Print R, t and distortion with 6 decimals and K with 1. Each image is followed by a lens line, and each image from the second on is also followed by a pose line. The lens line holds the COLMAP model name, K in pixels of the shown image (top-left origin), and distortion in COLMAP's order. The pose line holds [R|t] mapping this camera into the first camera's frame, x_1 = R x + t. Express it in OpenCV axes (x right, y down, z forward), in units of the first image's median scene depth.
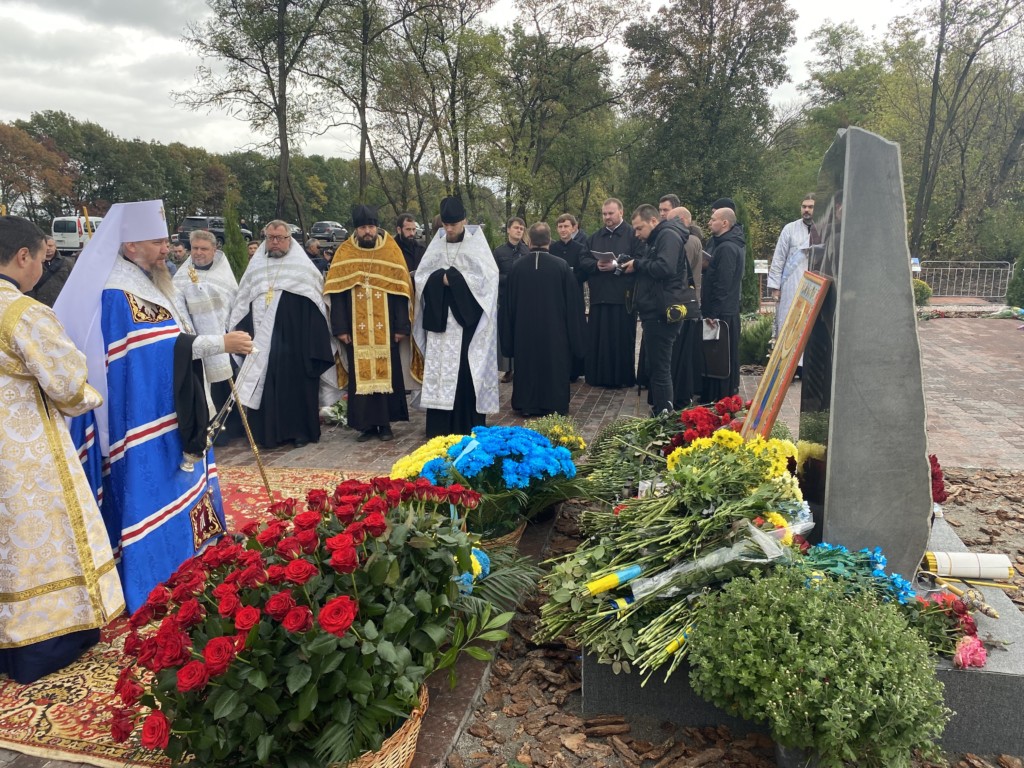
lens RADIAL K [[761.2, 0, 510.5], [0, 761.2, 370.6], [0, 0, 1]] dist [0.000636, 0.005032]
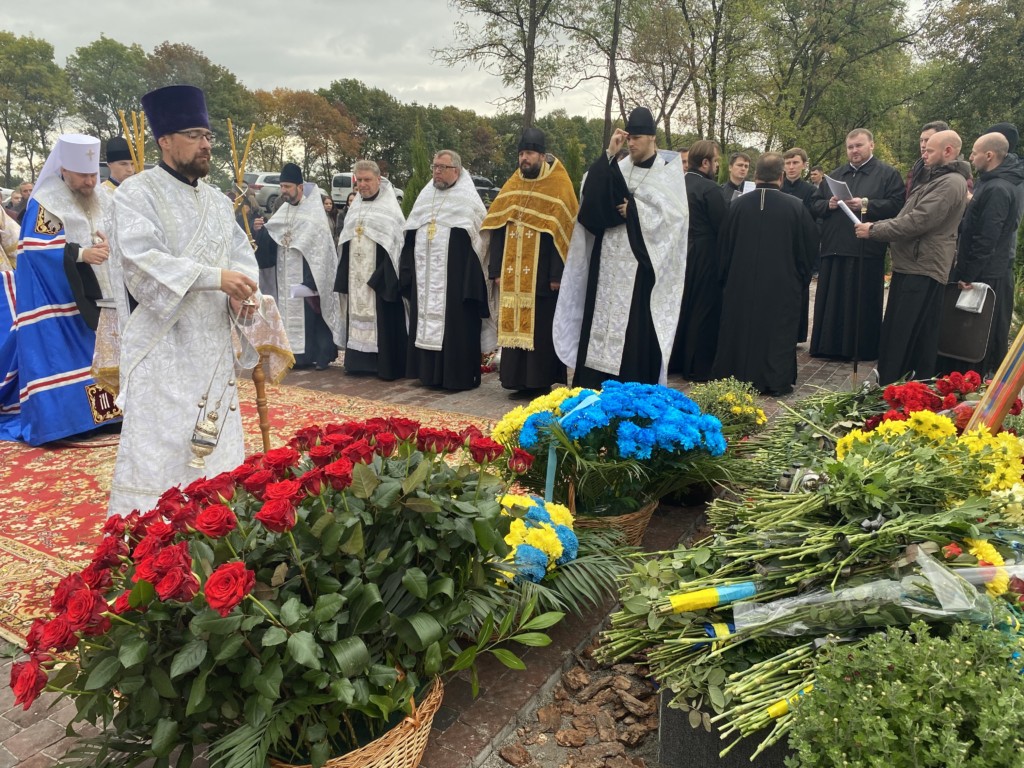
lens RADIAL K [[761.2, 0, 507.4], [0, 761.2, 368.4], [0, 0, 1]] dist [0.003022, -0.001006]
pose [[0.944321, 0.085293, -0.317779, 0.101683], [-0.071479, 0.995930, 0.054904, 0.020538], [0.321169, -0.029133, 0.946574, 0.161458]]
